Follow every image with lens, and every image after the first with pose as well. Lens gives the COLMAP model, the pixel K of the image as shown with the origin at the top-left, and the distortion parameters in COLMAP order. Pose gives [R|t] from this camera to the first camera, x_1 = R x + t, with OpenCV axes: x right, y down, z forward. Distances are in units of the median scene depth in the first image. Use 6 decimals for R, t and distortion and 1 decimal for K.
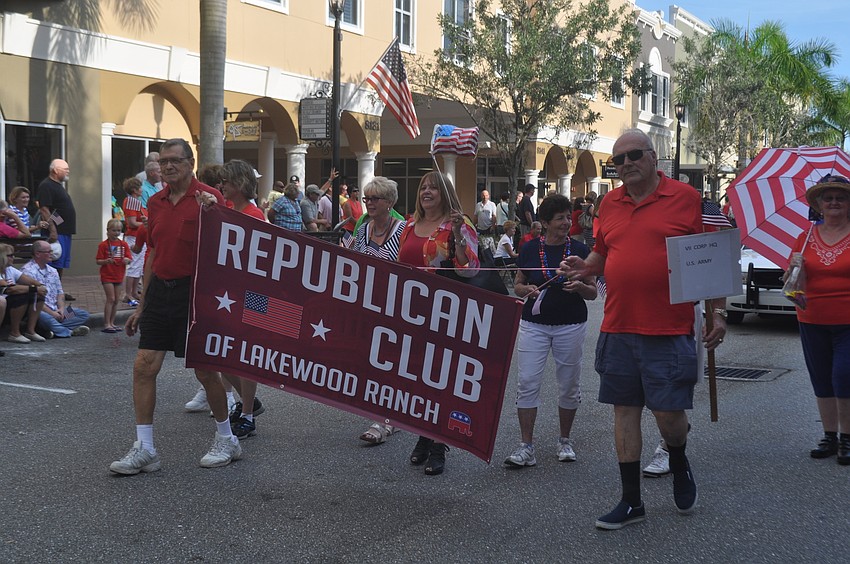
lens RADIAL K [[1143.9, 0, 411.2], [0, 1143.9, 282.9], [0, 0, 1]] dist [0.017355, -0.007254]
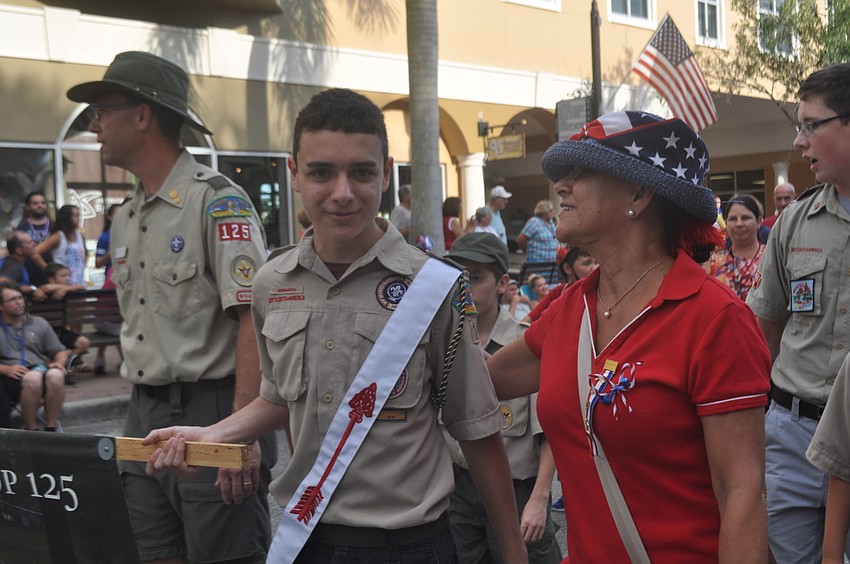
lens RADIAL K [[1143.9, 0, 411.2], [0, 1143.9, 282.9], [0, 0, 1]] dist [0.017355, -0.007254]
pose [[0.955894, -0.038394, -0.291191, 0.032902], [0.031625, 0.999110, -0.027918, -0.006888], [0.292004, 0.017477, 0.956257, 0.141320]]
